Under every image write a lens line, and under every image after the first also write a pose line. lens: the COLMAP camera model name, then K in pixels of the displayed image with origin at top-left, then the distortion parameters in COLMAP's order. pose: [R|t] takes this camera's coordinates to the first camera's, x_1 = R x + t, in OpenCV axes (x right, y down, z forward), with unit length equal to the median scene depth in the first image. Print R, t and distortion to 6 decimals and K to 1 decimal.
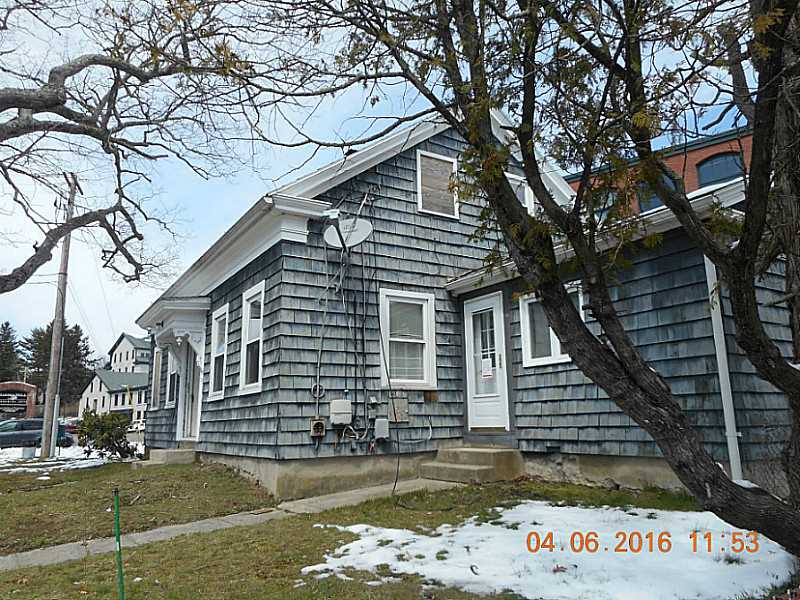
lens RADIAL K [[594.2, 0, 401.1], [0, 594.2, 297.8], [0, 0, 1]] dist [0.004985, -0.008006]
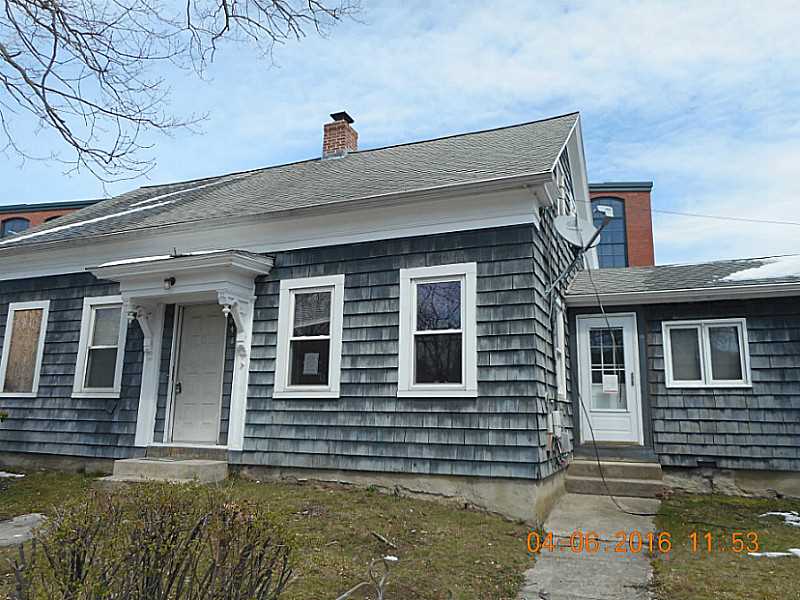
lens RADIAL K [[594.2, 0, 400.3], [0, 594.2, 303.0], [0, 0, 1]] dist [0.004985, -0.008006]
pose [[0.813620, 0.143330, 0.563453, -0.850227], [-0.152018, 0.987867, -0.031779, 0.075865], [-0.561172, -0.059799, 0.825536, 0.403097]]
